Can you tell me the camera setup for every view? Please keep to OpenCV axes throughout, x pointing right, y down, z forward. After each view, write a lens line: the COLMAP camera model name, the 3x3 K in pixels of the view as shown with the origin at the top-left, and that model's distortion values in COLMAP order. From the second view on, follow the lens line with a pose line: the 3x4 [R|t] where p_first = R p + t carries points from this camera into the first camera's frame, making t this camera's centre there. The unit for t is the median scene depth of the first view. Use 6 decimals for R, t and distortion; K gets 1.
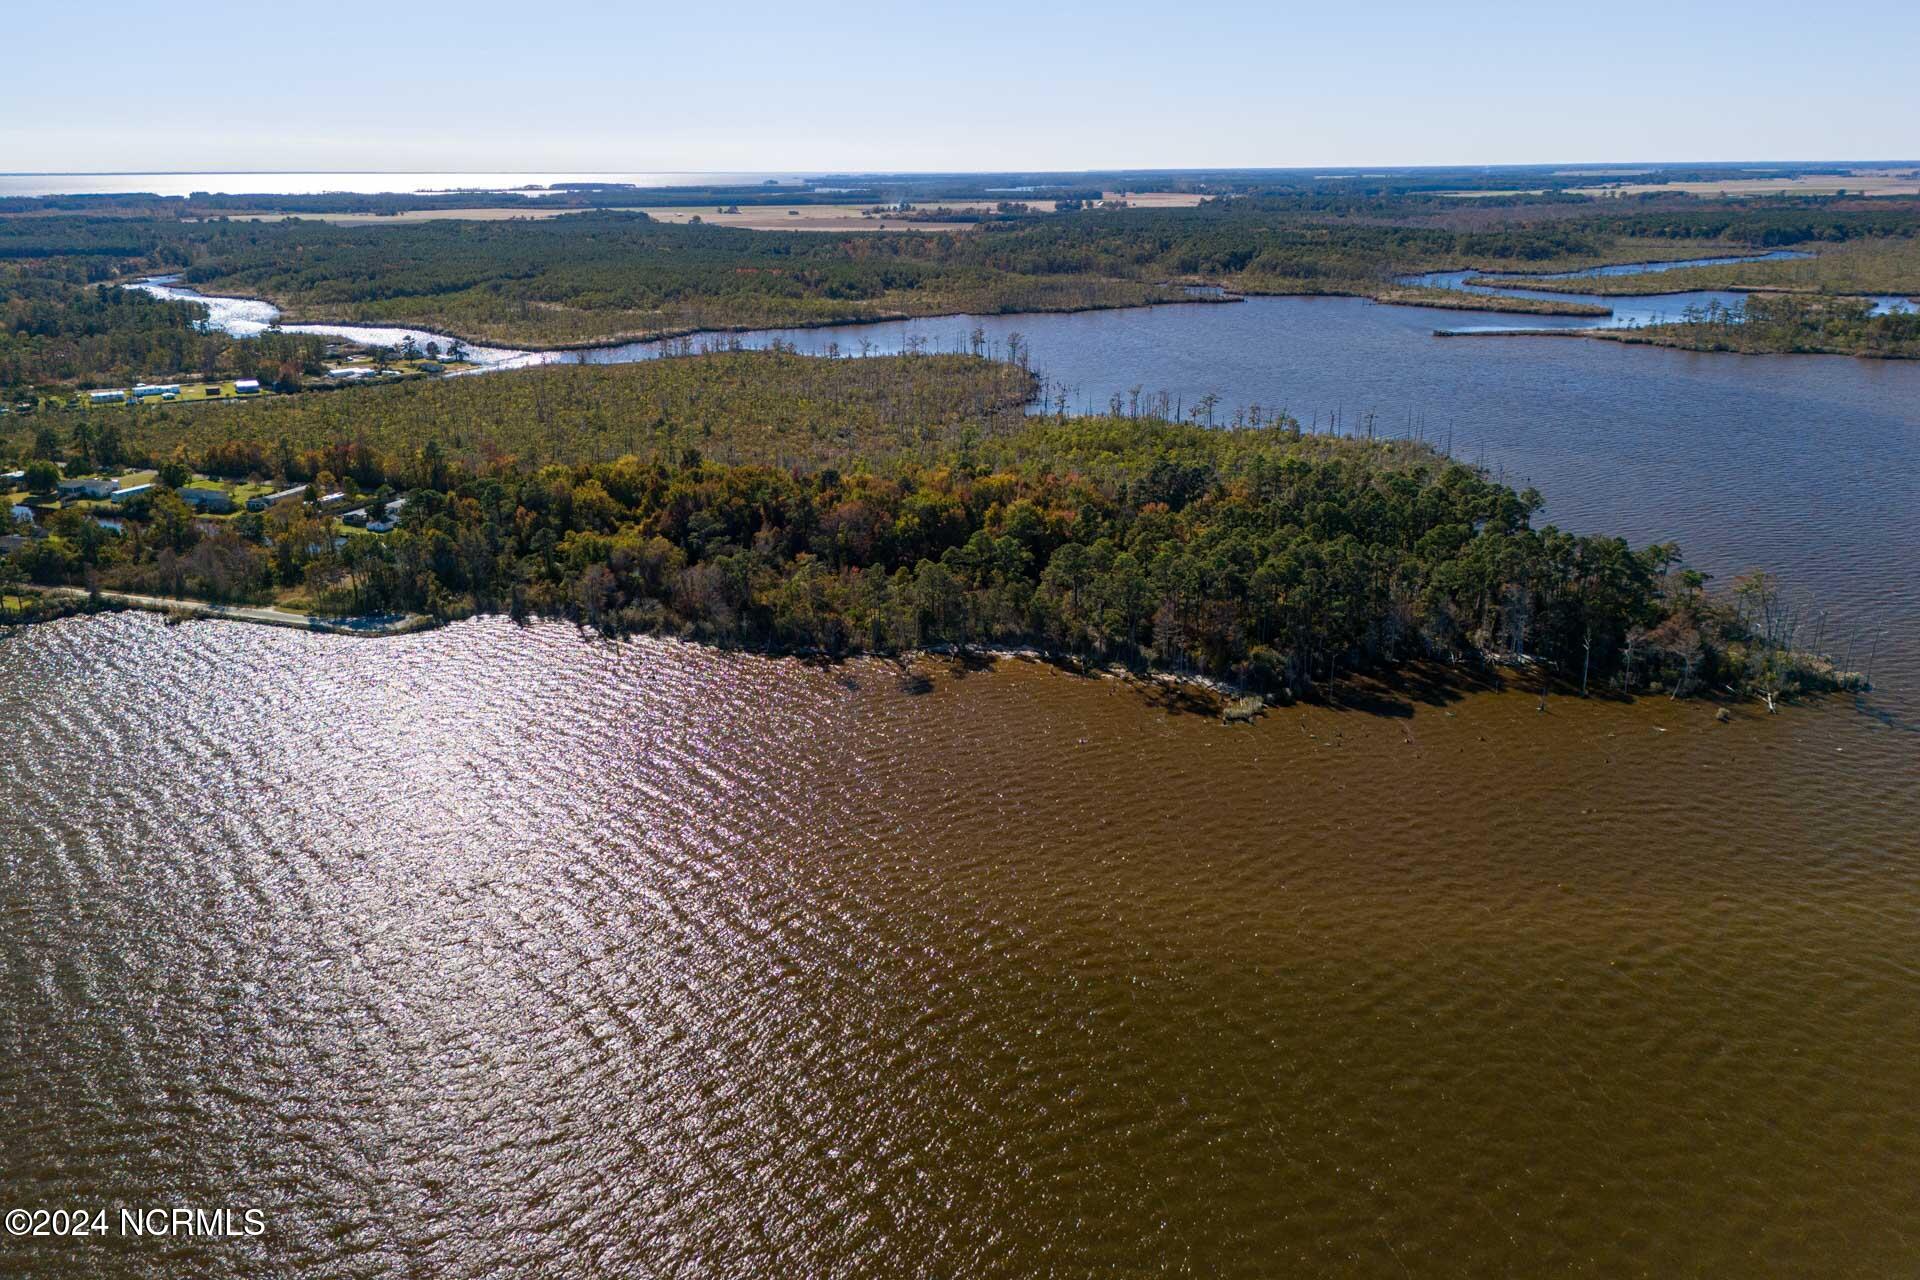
lens RADIAL K [[1401.4, 0, 947.8], [0, 1401.4, 638.9], [0, 0, 1]] dist [0.079935, -0.076879]
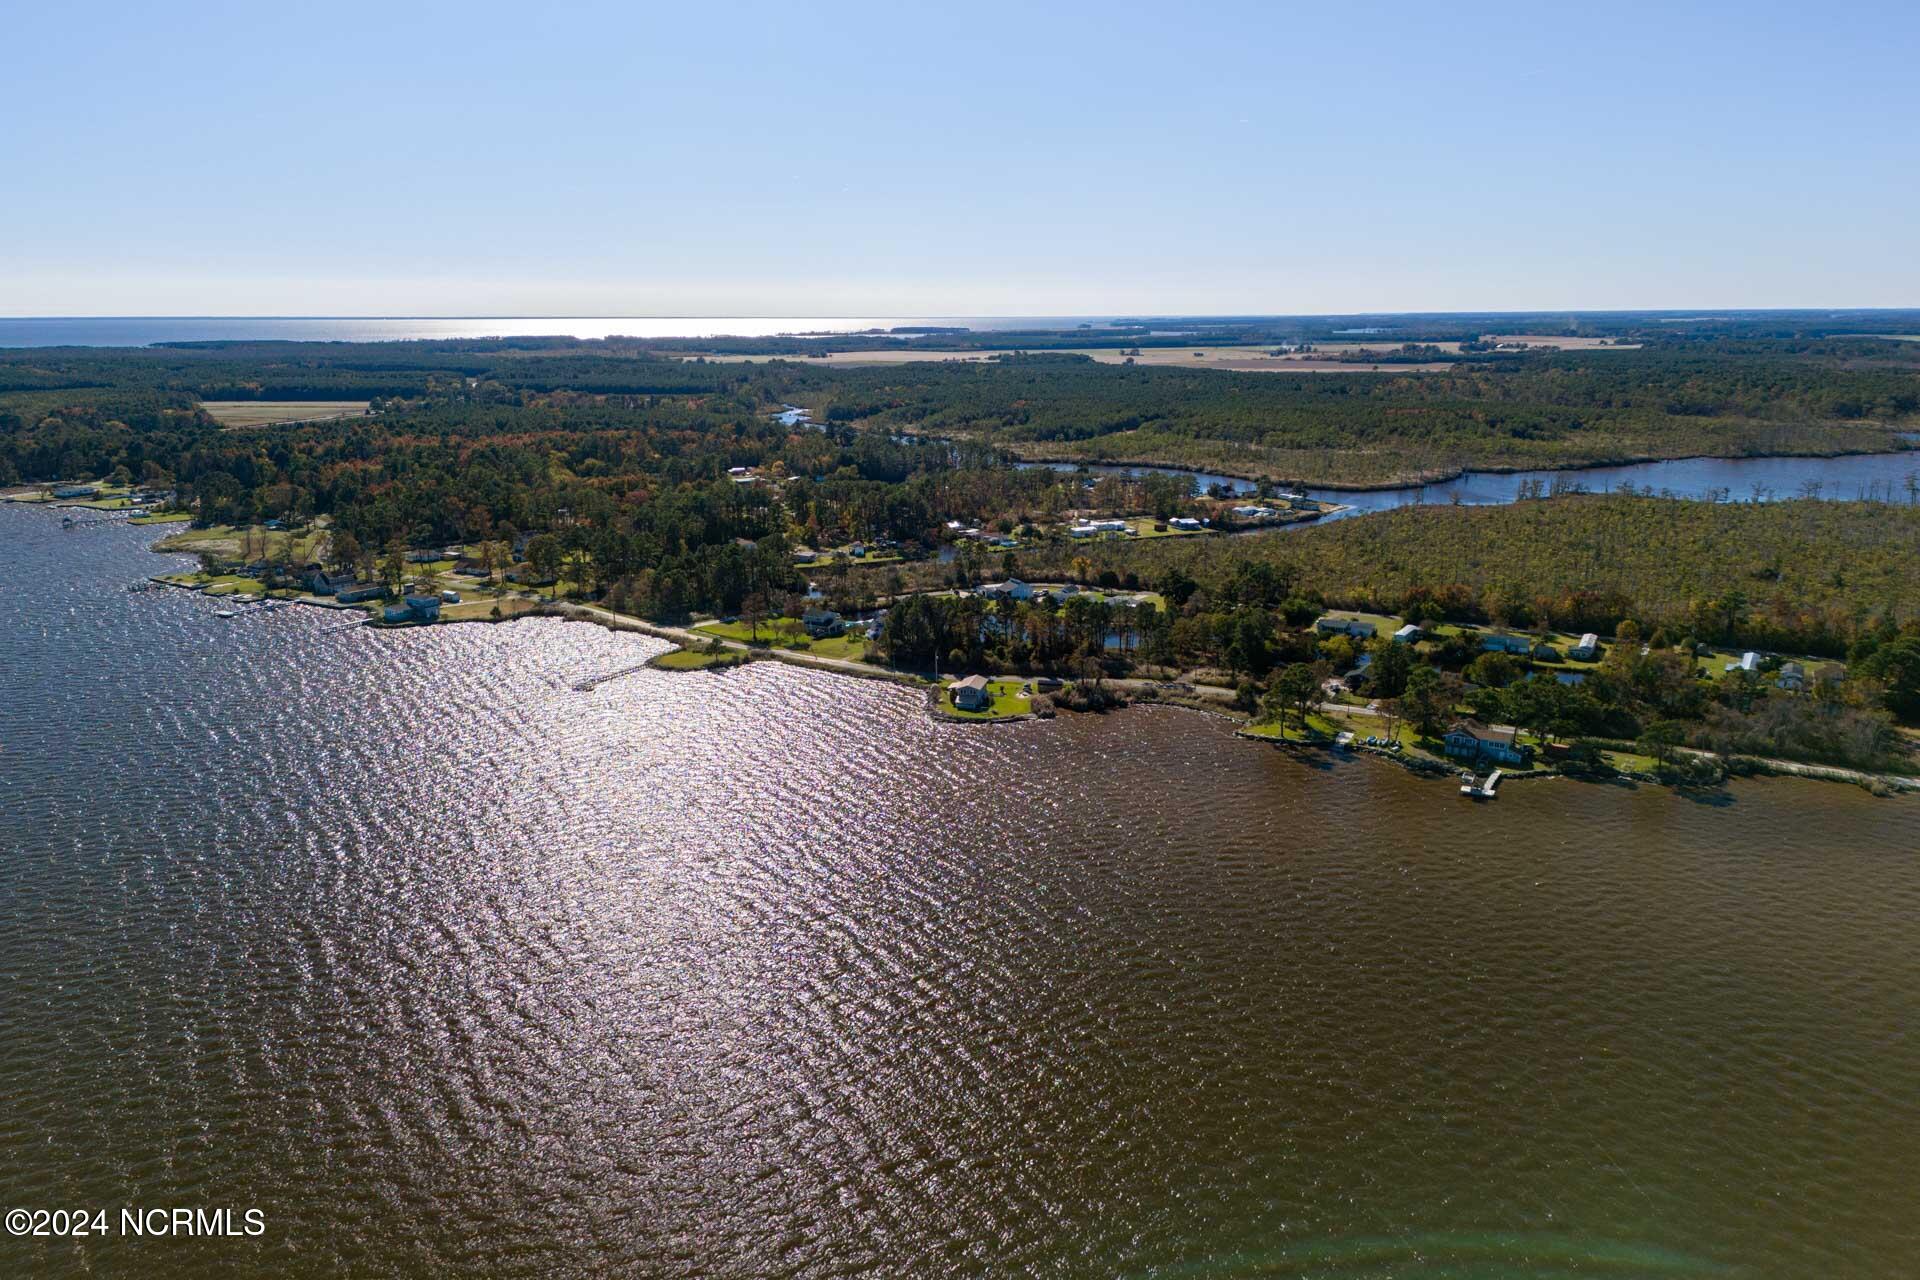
lens RADIAL K [[1401.4, 0, 952.2], [0, 1401.4, 644.6], [0, 0, 1]] dist [0.079935, -0.076879]
pose [[0.985562, 0.040829, -0.164319, -0.134548], [-0.055382, 0.994842, -0.084983, 0.000405], [0.160001, 0.092857, 0.982740, 0.000715]]
